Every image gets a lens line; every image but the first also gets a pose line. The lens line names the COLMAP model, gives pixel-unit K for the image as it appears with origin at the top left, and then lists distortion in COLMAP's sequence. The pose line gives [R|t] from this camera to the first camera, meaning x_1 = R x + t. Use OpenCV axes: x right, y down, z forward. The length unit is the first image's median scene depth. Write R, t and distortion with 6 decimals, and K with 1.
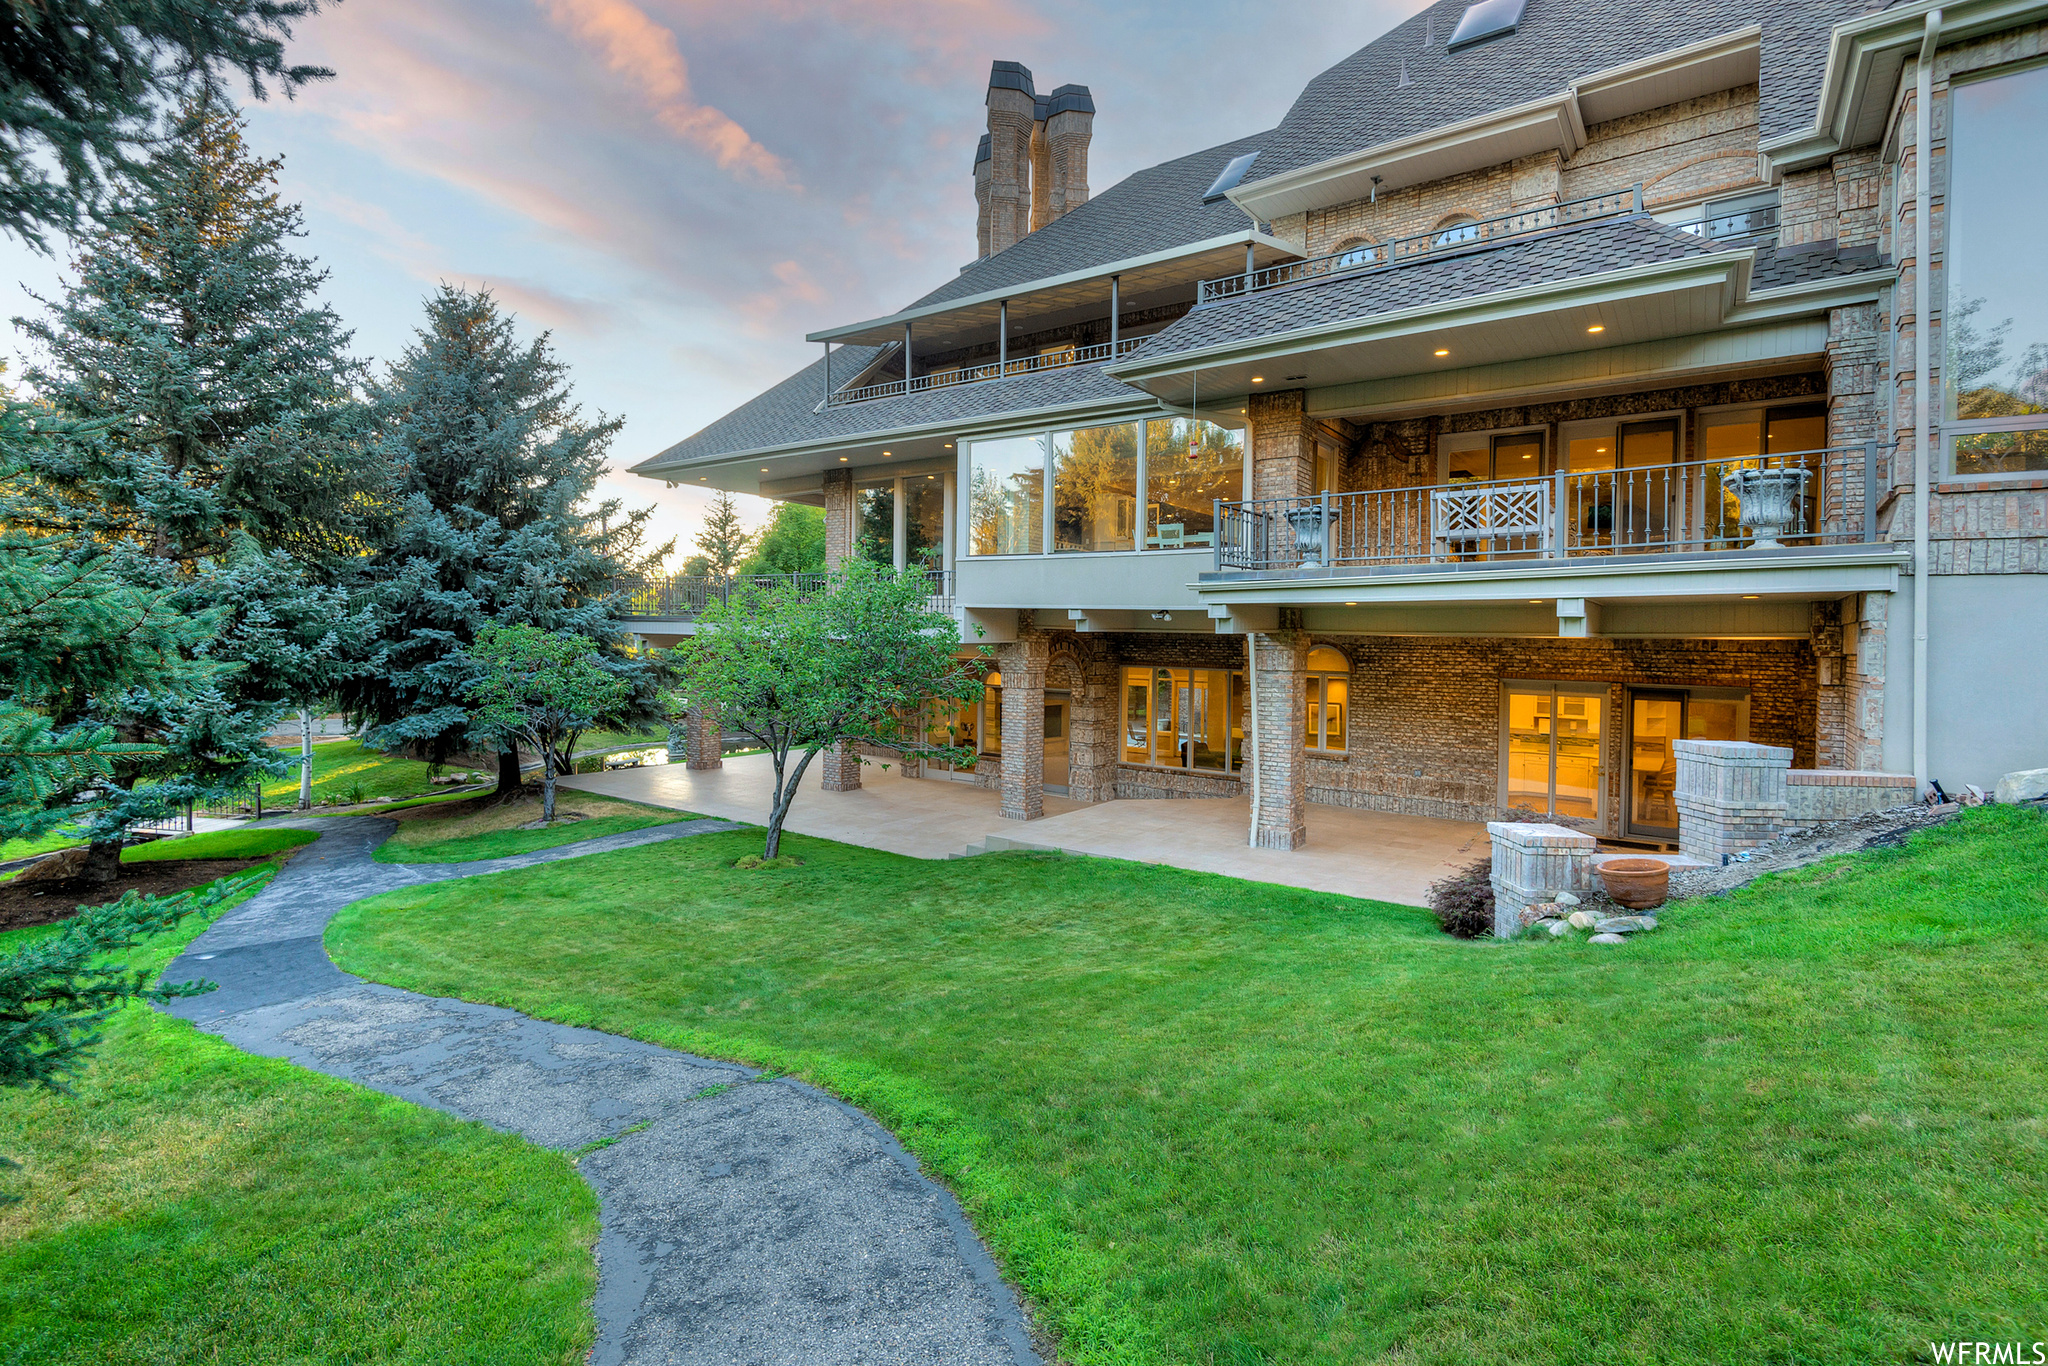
lens RADIAL K [[954.3, 0, 1005.9], [0, 954.3, 683.8], [0, 0, 1]] dist [0.029447, -0.012358]
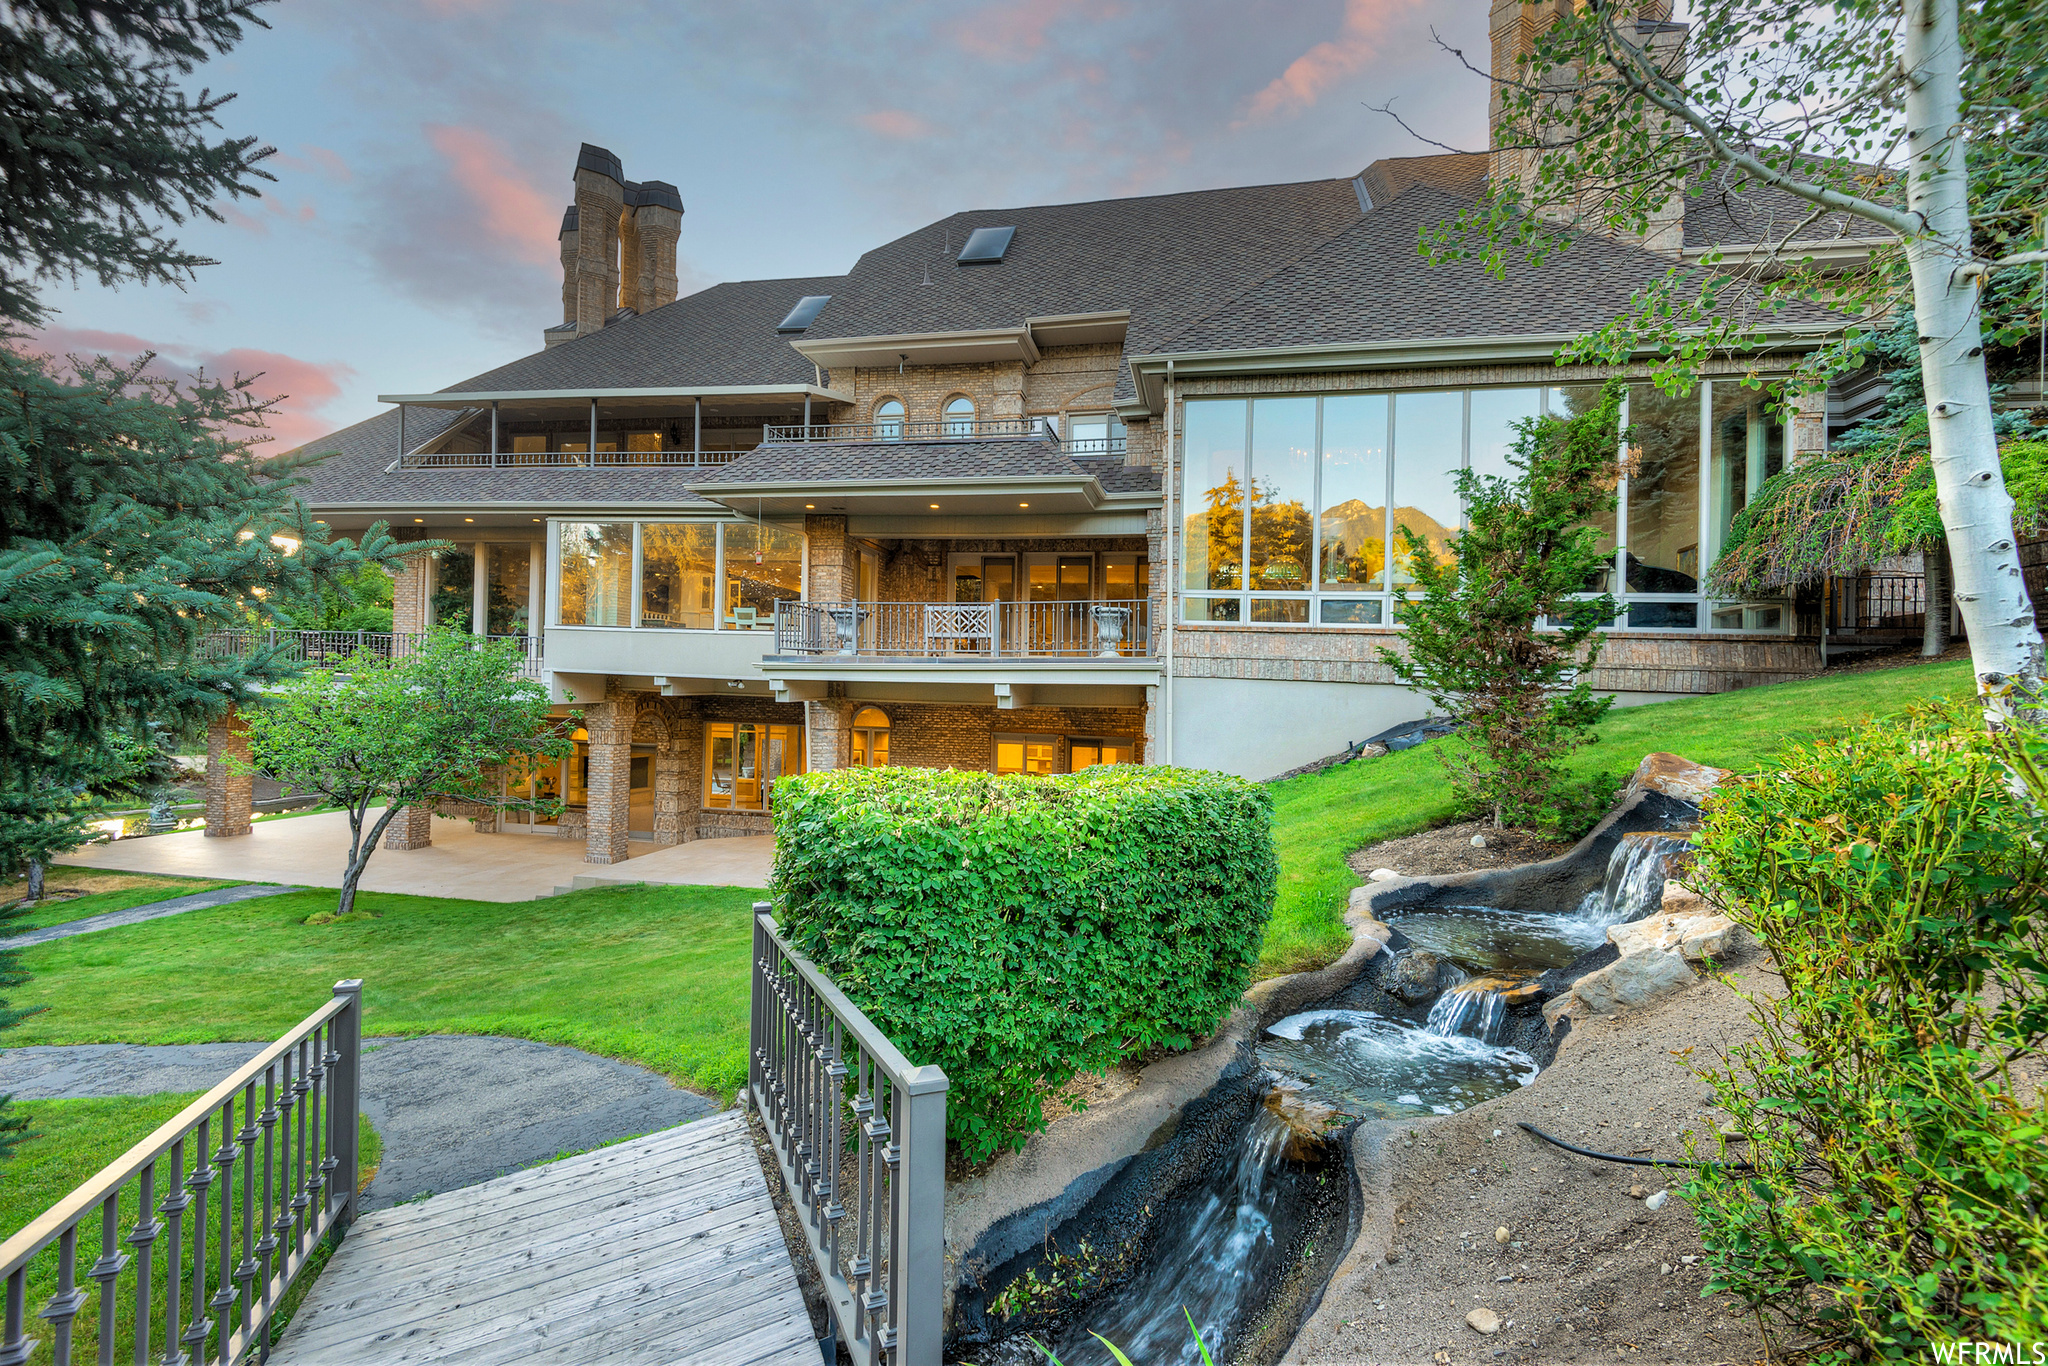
lens RADIAL K [[954.3, 0, 1011.3], [0, 954.3, 680.5], [0, 0, 1]] dist [0.029447, -0.012358]
pose [[0.913984, 0.011395, 0.405591, -0.009917], [0.009155, 0.998772, -0.048691, -0.011883], [-0.405647, 0.048216, 0.912757, -0.237664]]
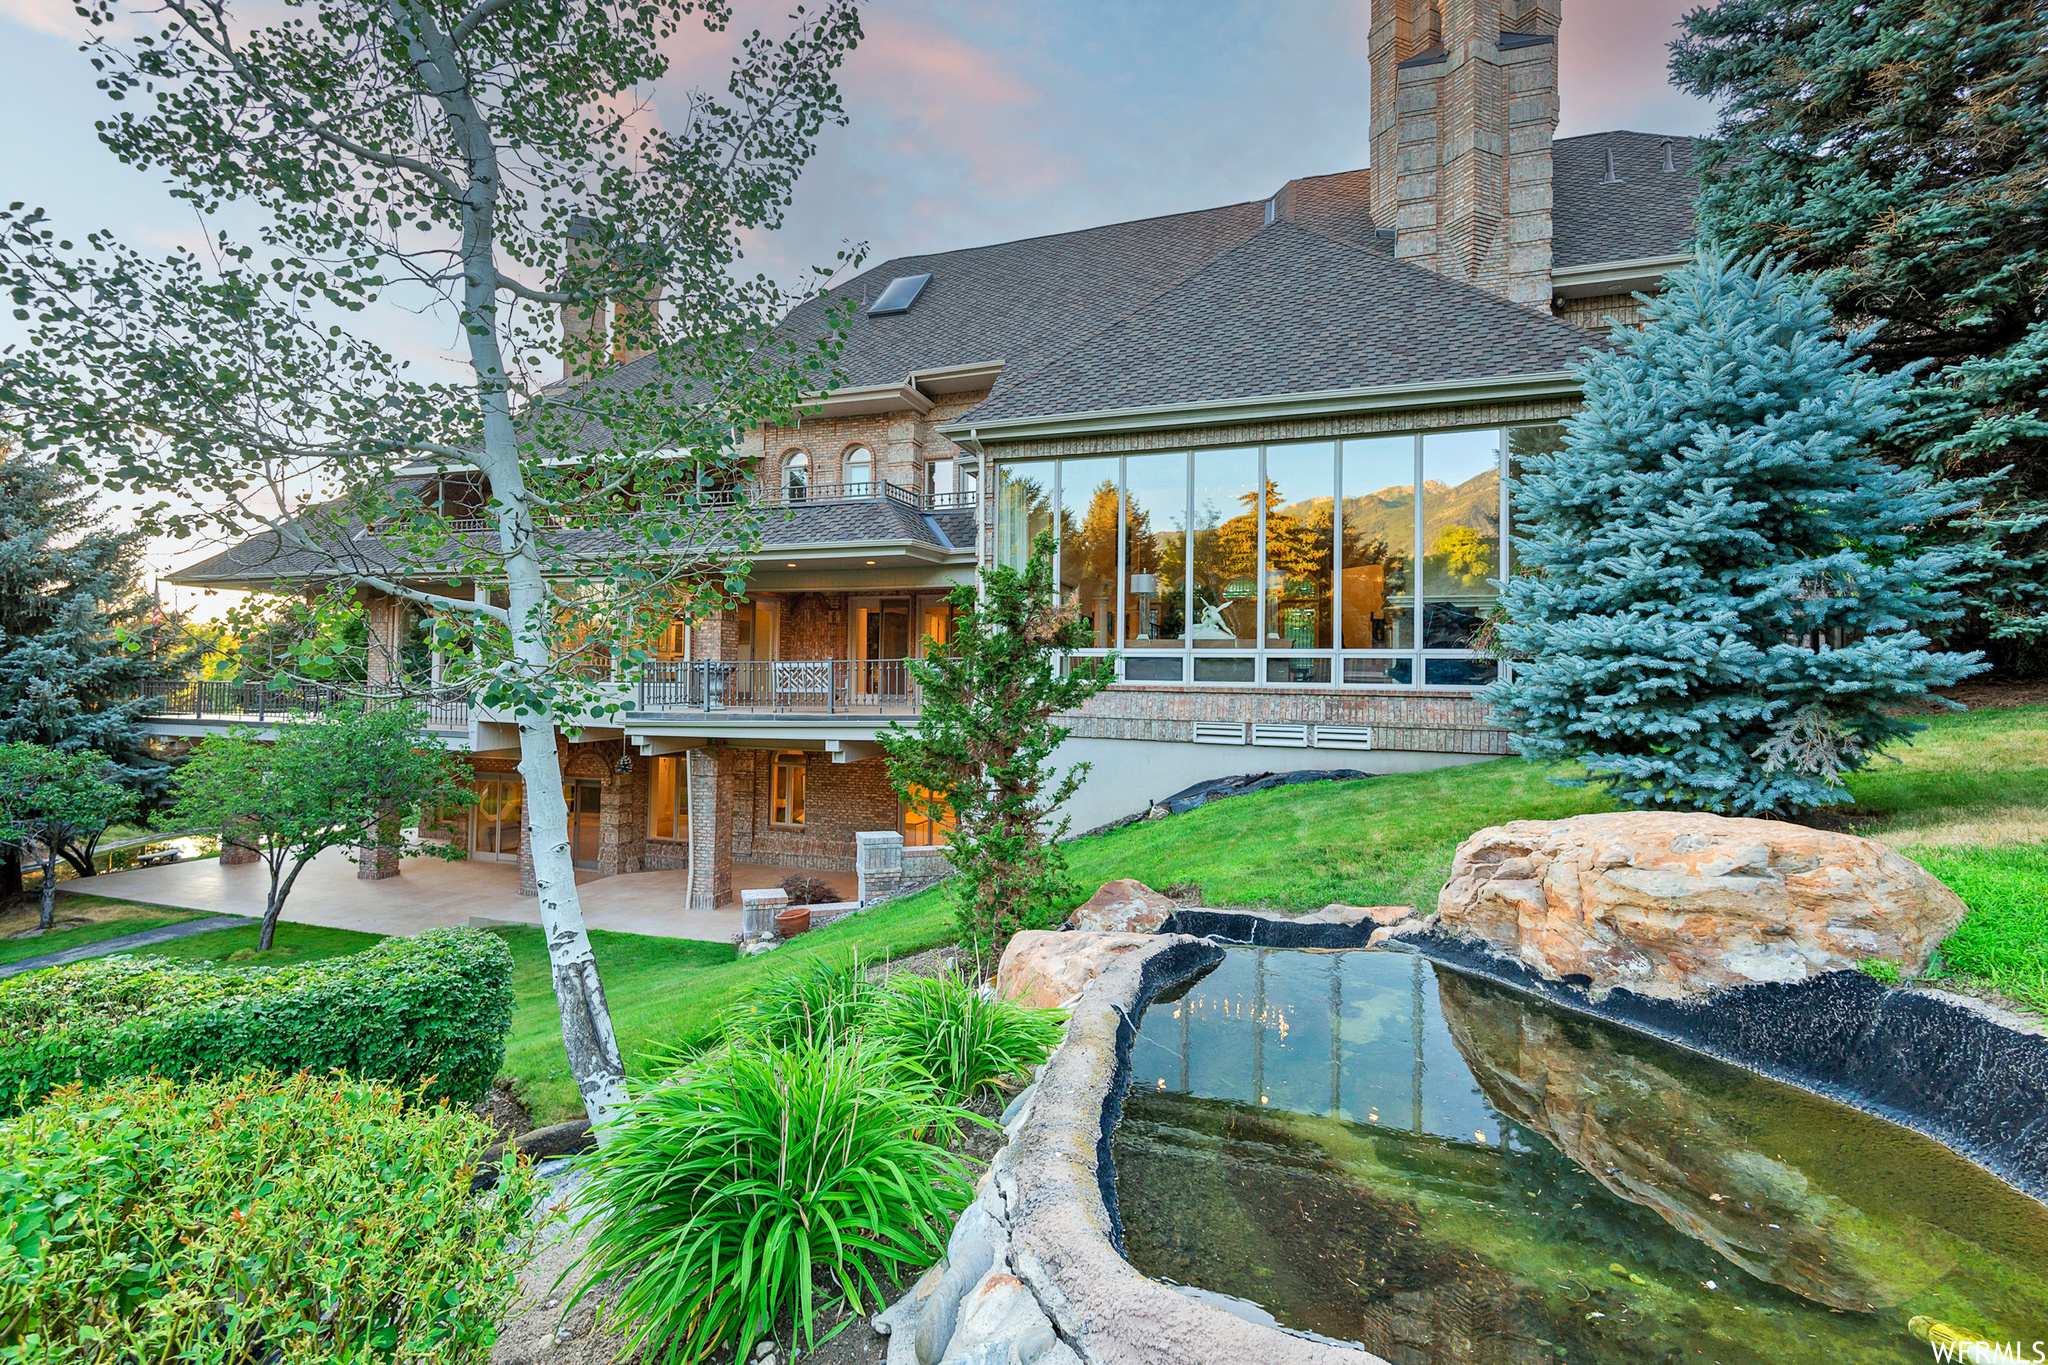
lens RADIAL K [[954.3, 0, 965.8], [0, 954.3, 657.8], [0, 0, 1]] dist [0.029447, -0.012358]
pose [[0.960411, -0.000223, 0.278587, 0.224947], [0.019786, 0.997529, -0.067410, -0.071007], [-0.277884, 0.070253, 0.958042, -0.361946]]
